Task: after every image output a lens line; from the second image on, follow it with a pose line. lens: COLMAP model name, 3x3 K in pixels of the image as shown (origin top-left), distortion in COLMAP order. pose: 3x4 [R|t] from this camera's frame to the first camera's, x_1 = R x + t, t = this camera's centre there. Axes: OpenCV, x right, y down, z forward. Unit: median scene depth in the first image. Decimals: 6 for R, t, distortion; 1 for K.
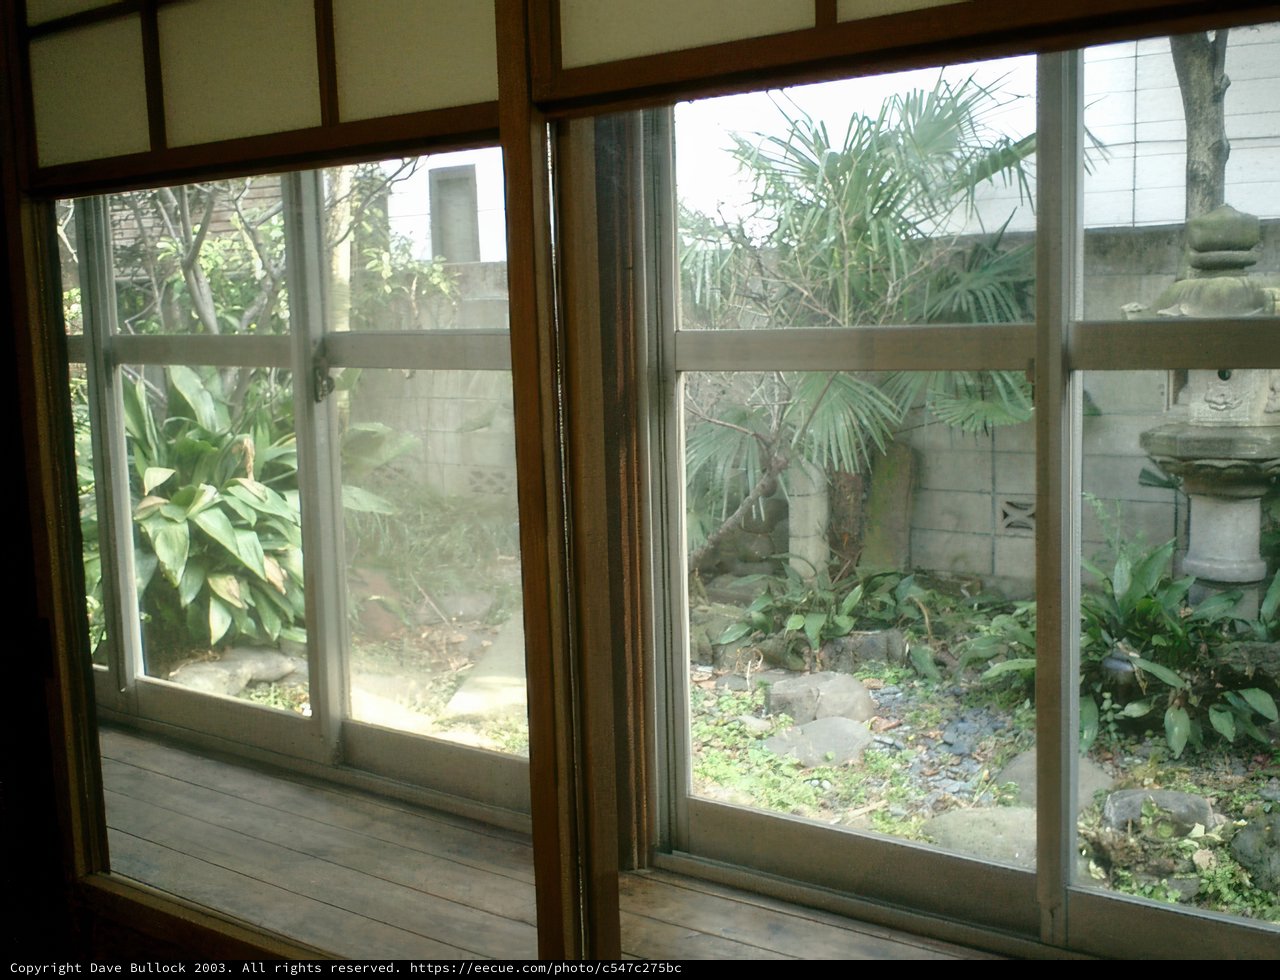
lens RADIAL K [[1345.3, 0, 617.3], [0, 1345.3, 473.0], [0, 0, 1]] dist [0.077323, -0.233521]
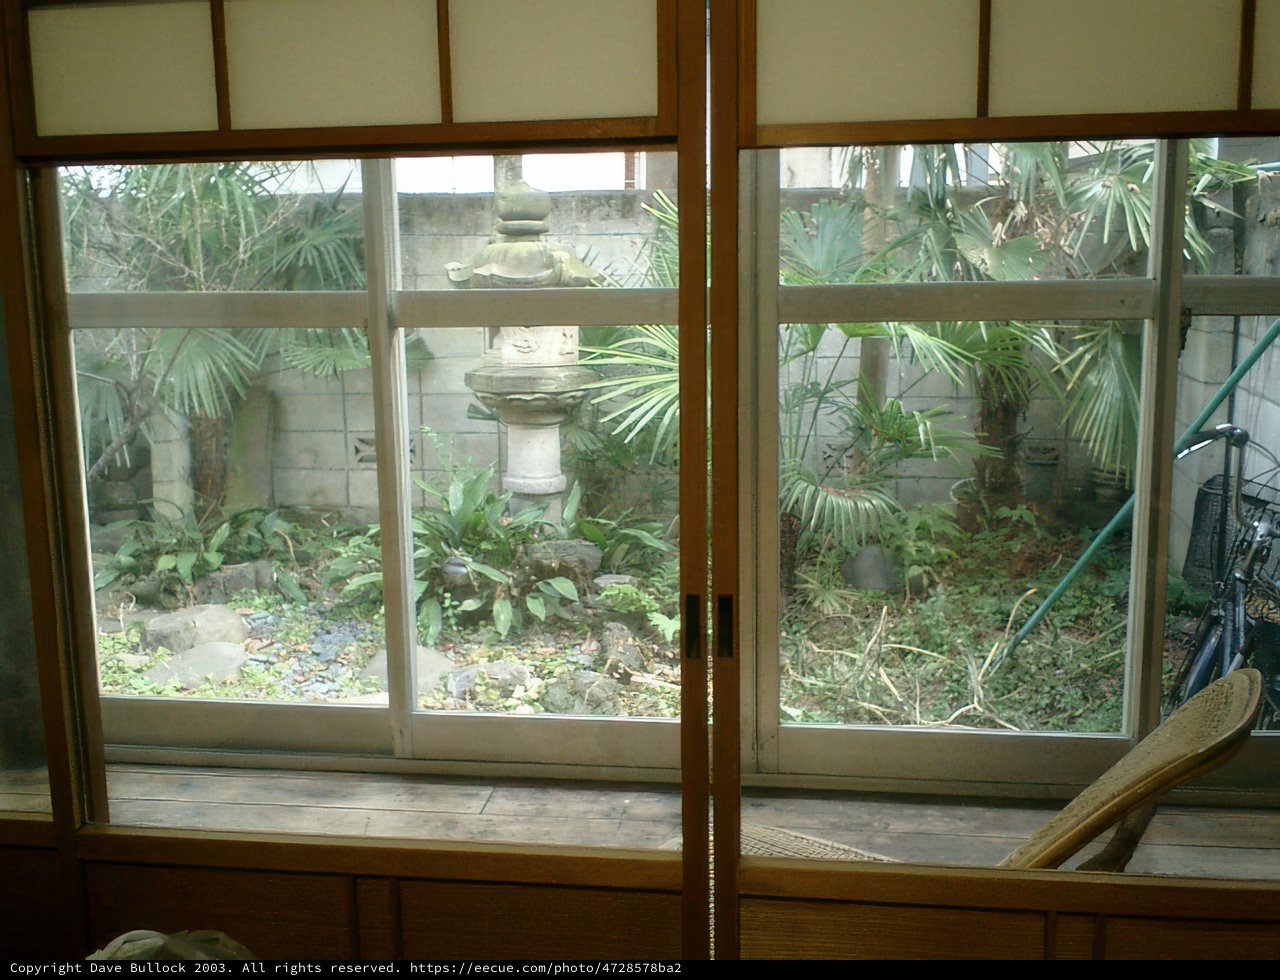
lens RADIAL K [[1345.3, 0, 617.3], [0, 1345.3, 473.0], [0, 0, 1]] dist [0.077323, -0.233521]
pose [[0.890778, -0.058298, 0.450683, -0.029596], [0.039932, 0.997942, 0.050164, 0.003413], [-0.452681, -0.026688, 0.891273, -0.109278]]
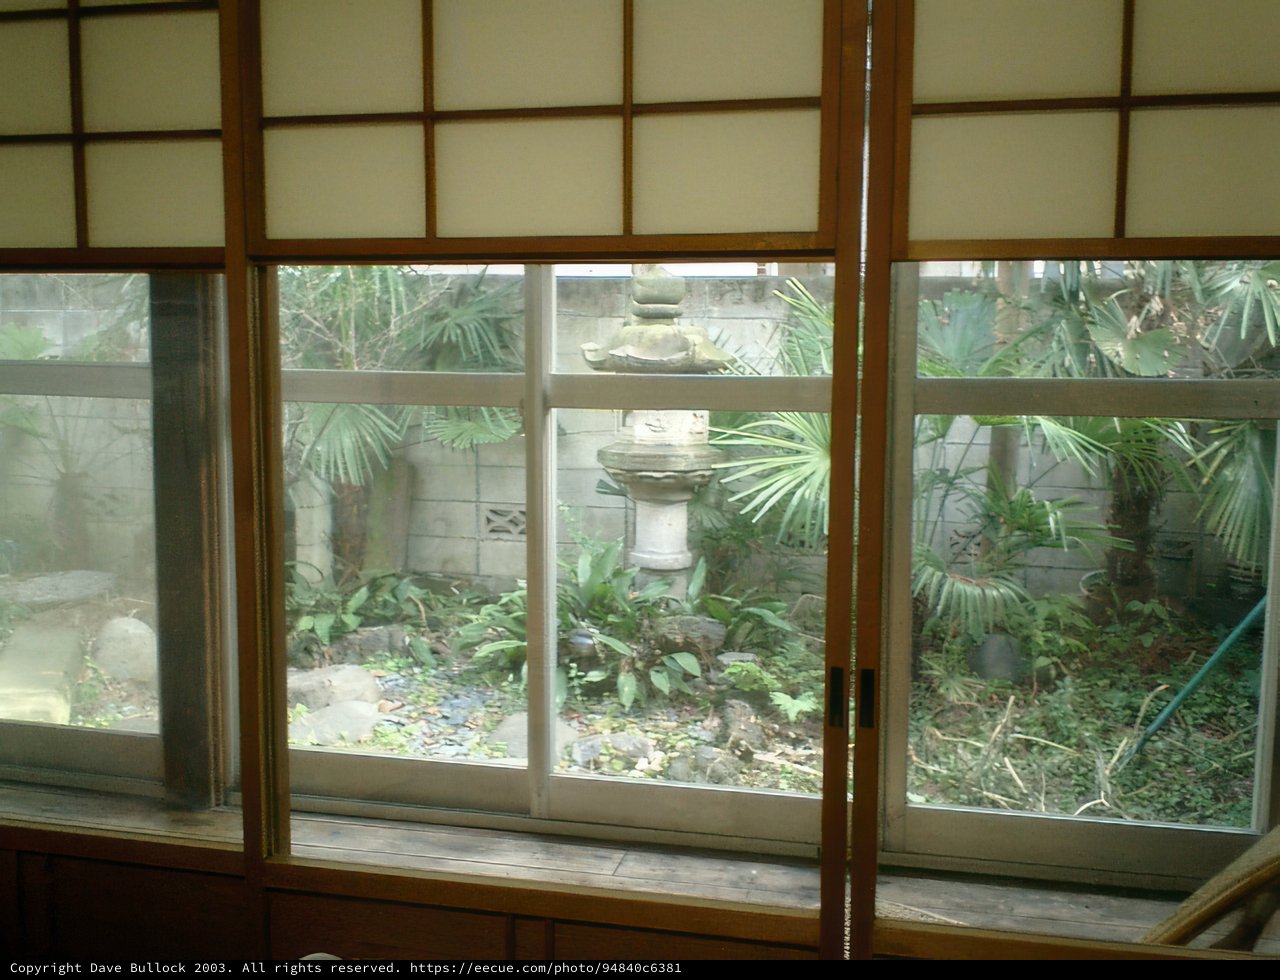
lens RADIAL K [[1345.3, 0, 617.3], [0, 1345.3, 473.0], [0, 0, 1]] dist [0.077323, -0.233521]
pose [[0.928053, -0.005509, 0.372406, -0.047717], [0.009346, 0.999920, -0.008500, 0.001605], [-0.372330, 0.011369, 0.928031, -0.129420]]
